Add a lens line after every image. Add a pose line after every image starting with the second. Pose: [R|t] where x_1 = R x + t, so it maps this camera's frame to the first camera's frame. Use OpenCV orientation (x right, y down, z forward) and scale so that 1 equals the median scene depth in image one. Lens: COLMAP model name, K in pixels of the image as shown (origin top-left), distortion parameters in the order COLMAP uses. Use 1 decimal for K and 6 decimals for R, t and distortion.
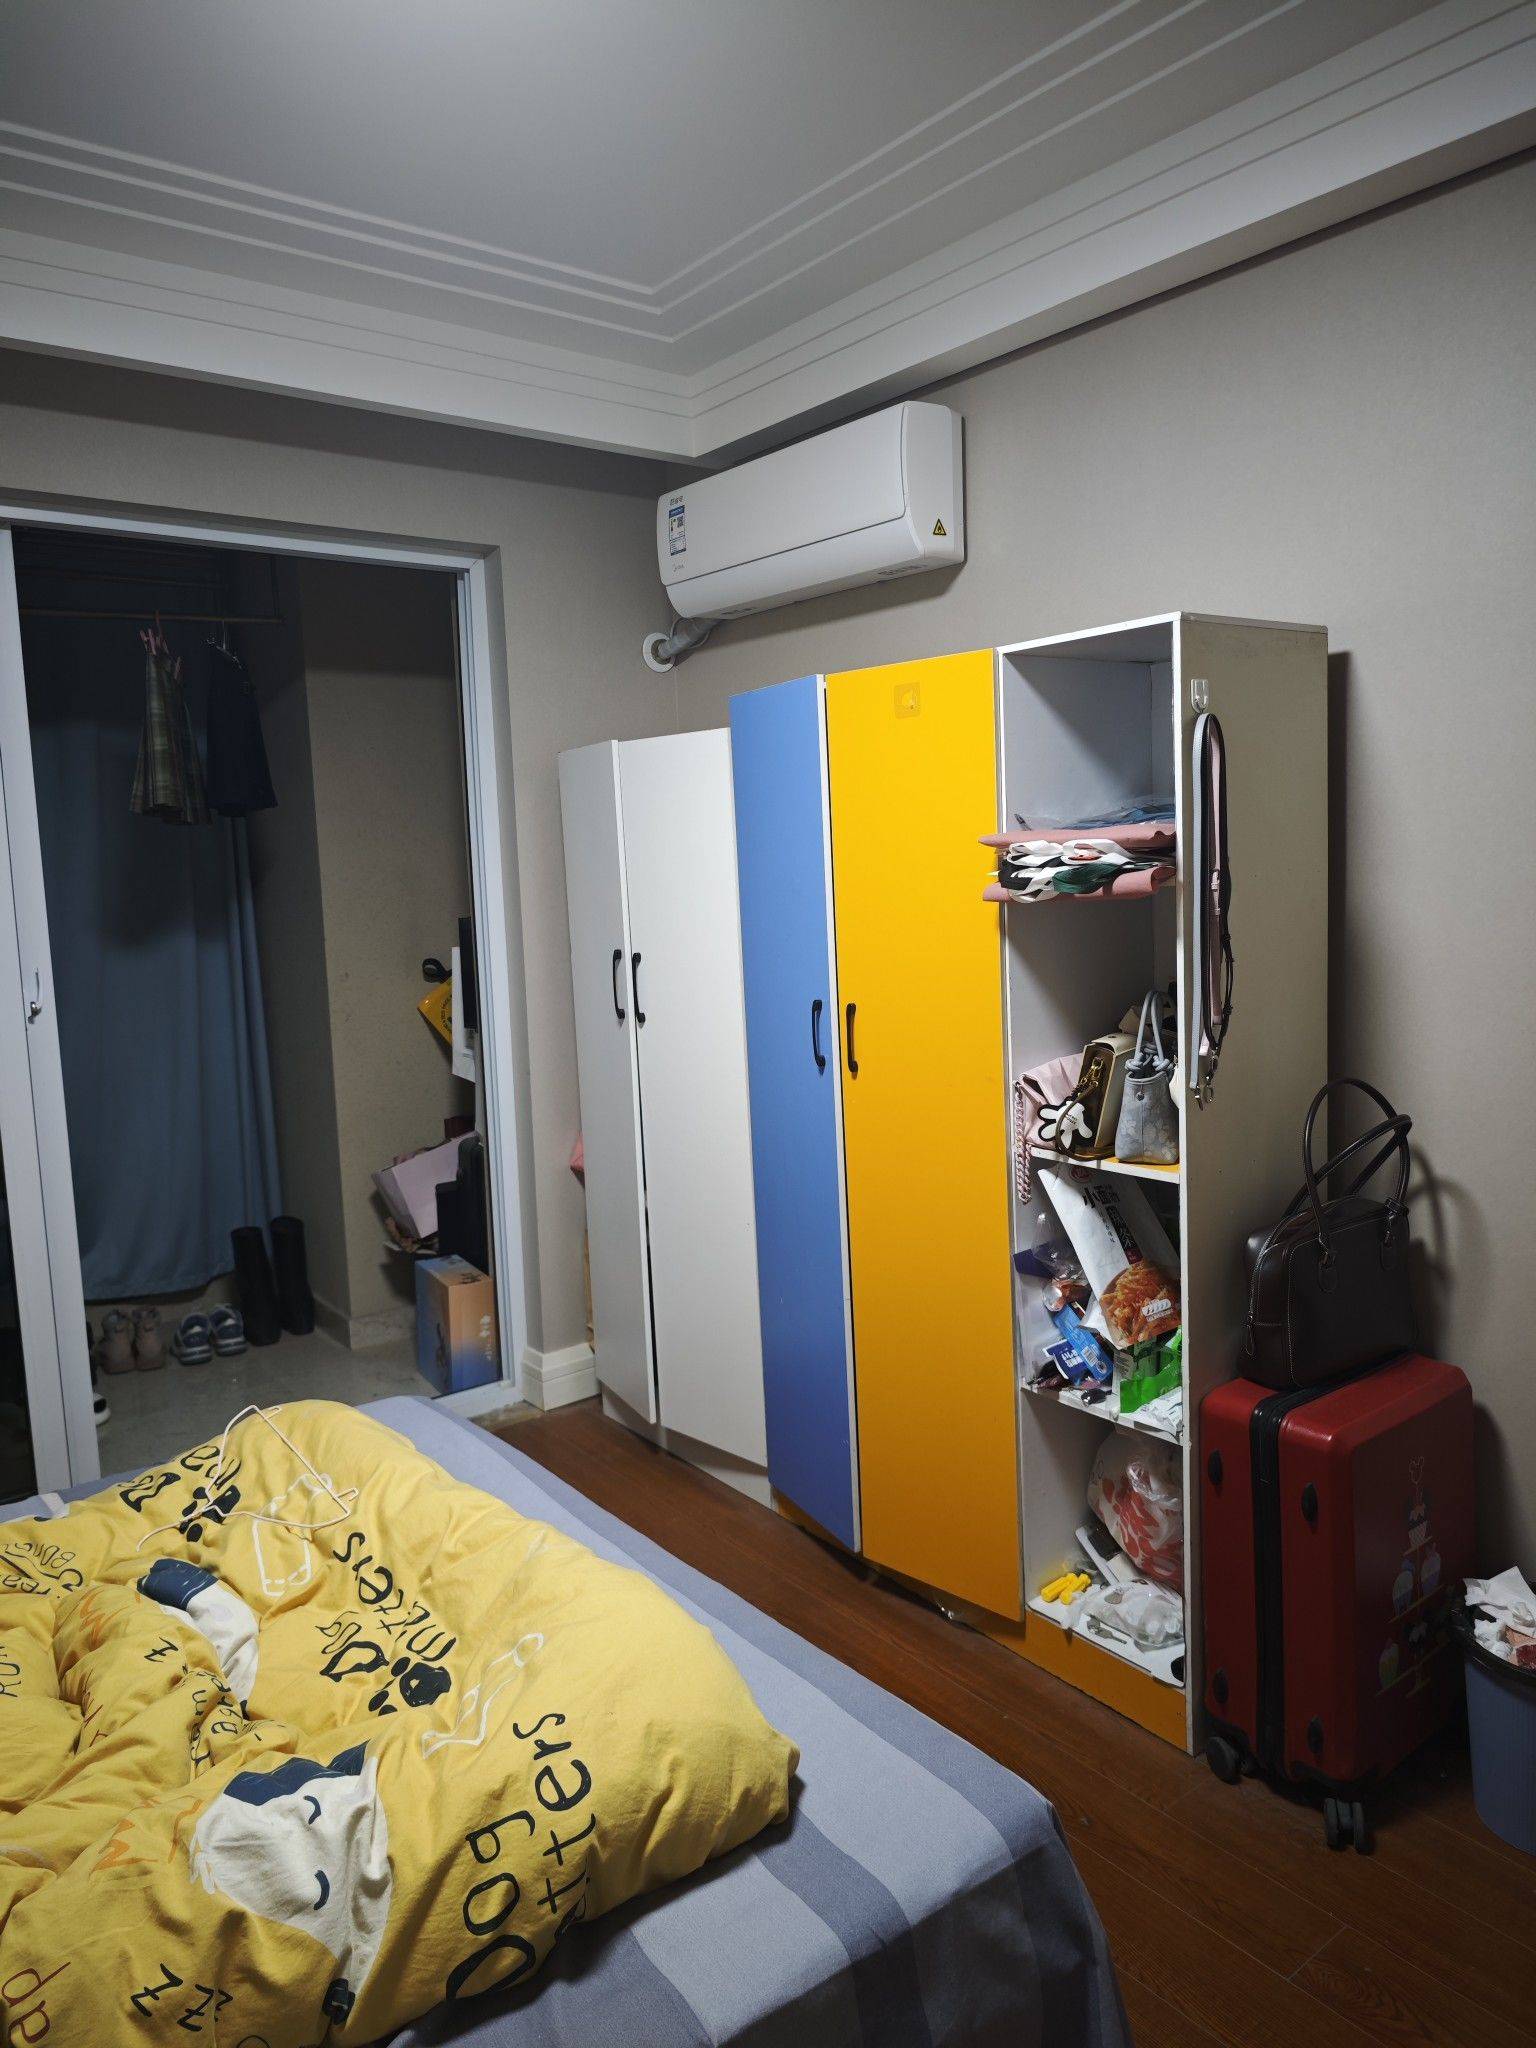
lens RADIAL K [[1411.8, 0, 765.8], [0, 1411.8, 1021.3], [0, 0, 1]] dist [0.027823, -0.016871]
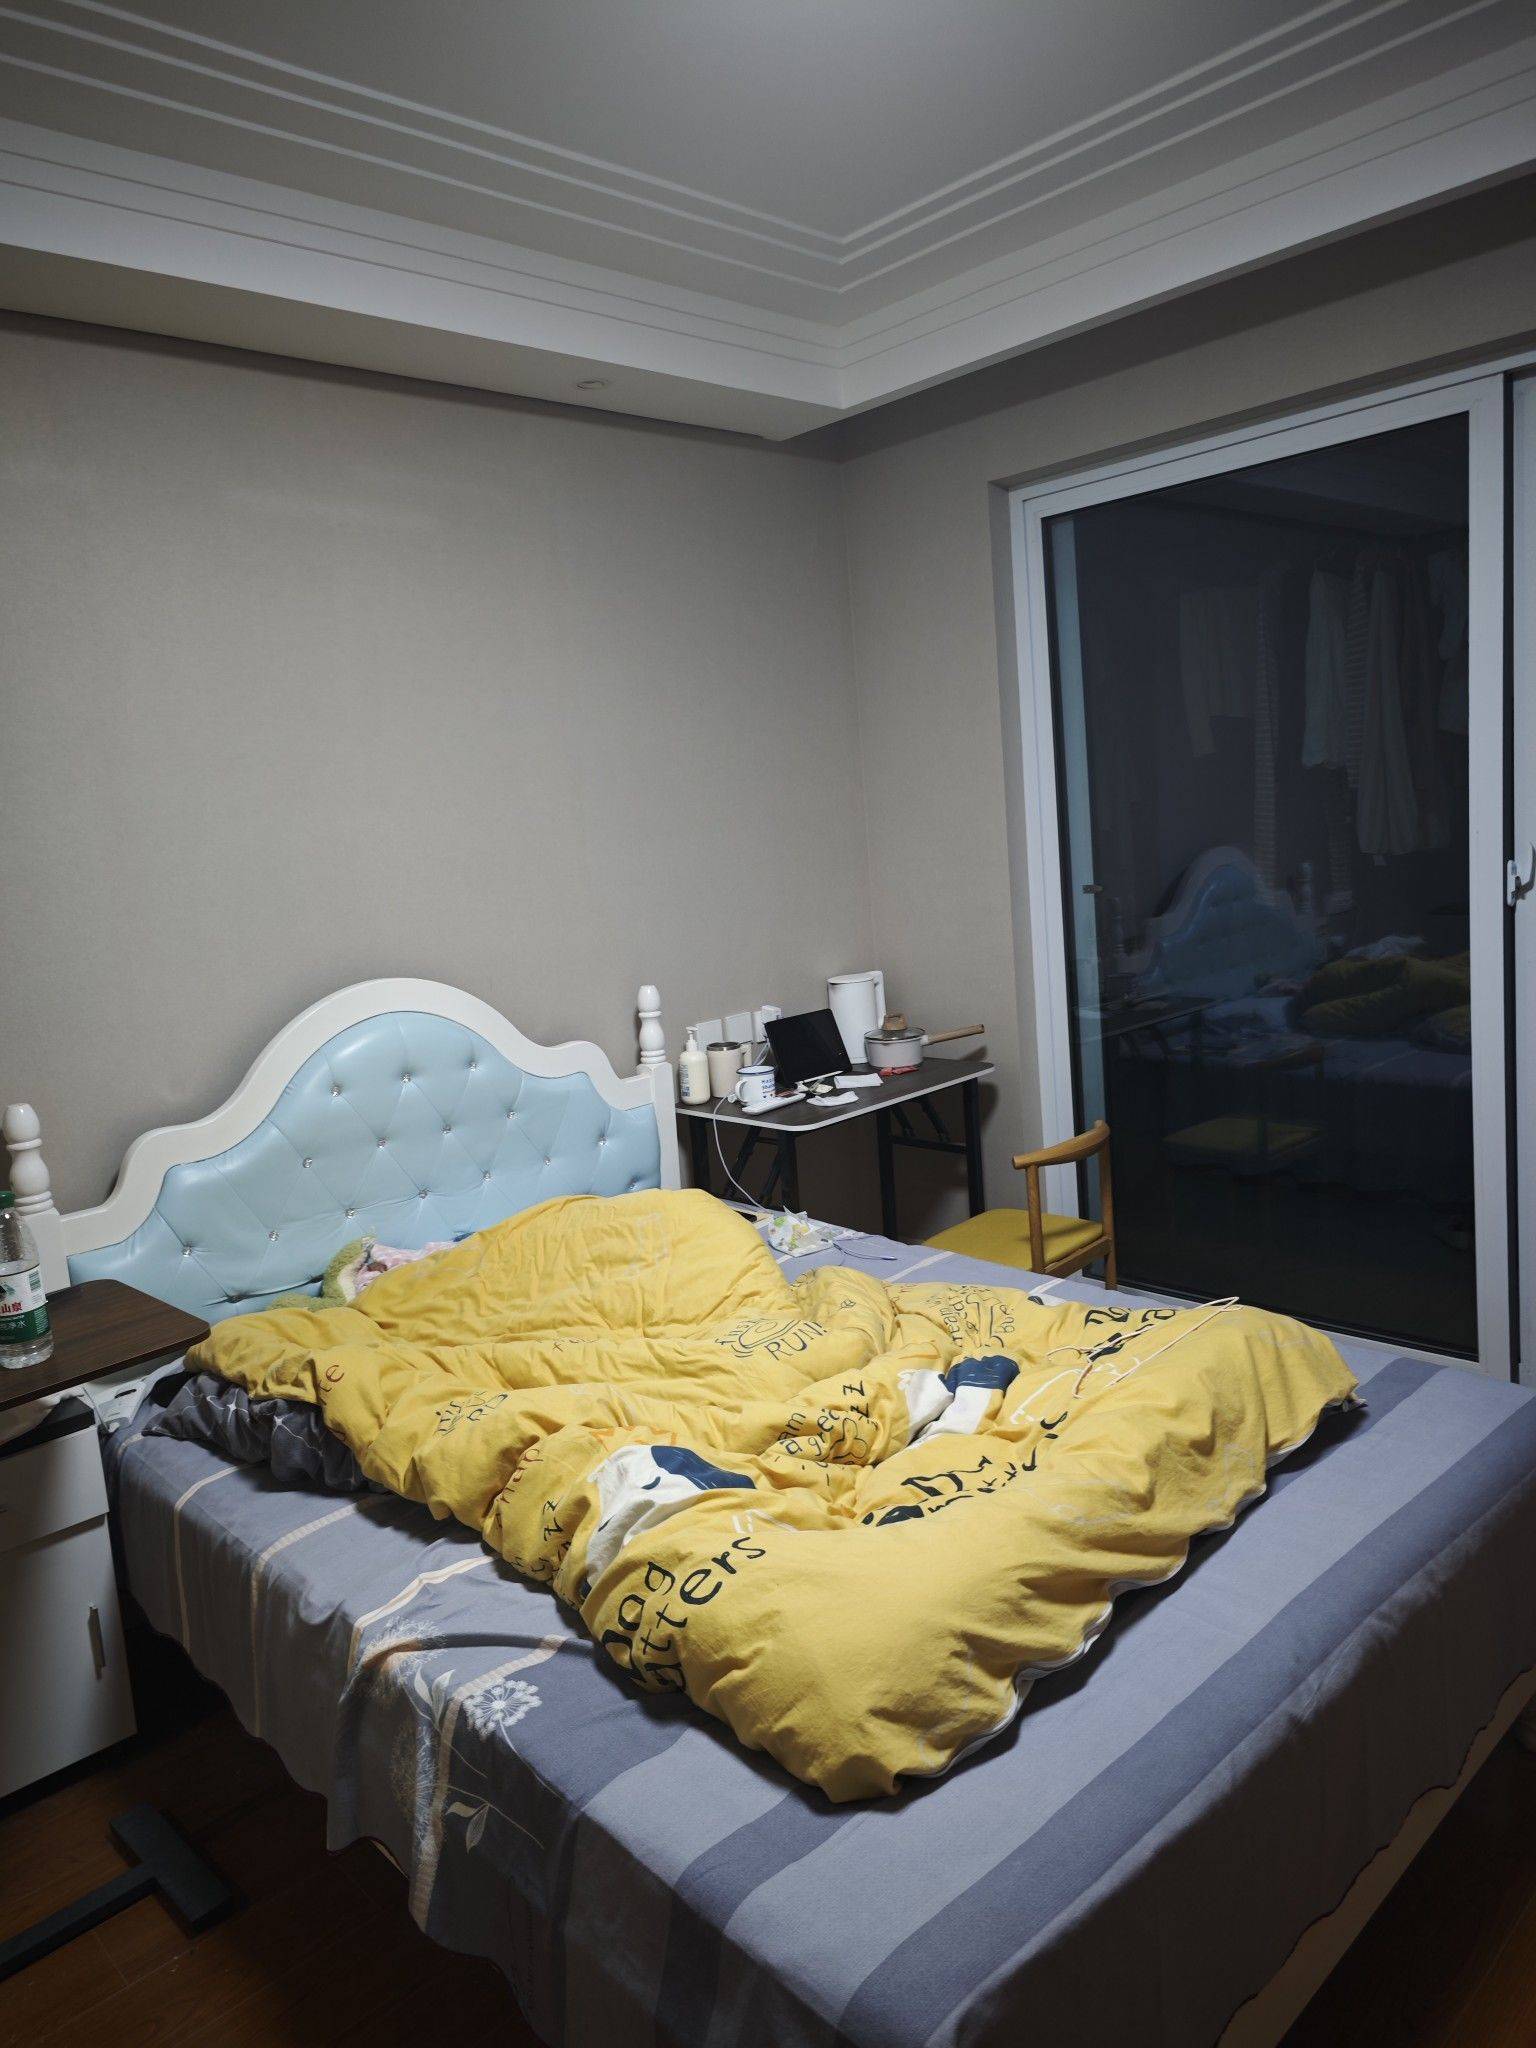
lens RADIAL K [[1411.8, 0, 764.1], [0, 1411.8, 1019.4], [0, 0, 1]] dist [0.027823, -0.016871]
pose [[0.094932, 0.180467, -0.978989, 0.931685], [-0.047206, 0.983140, 0.176655, -0.148580], [0.994364, 0.029444, 0.101850, 0.896274]]
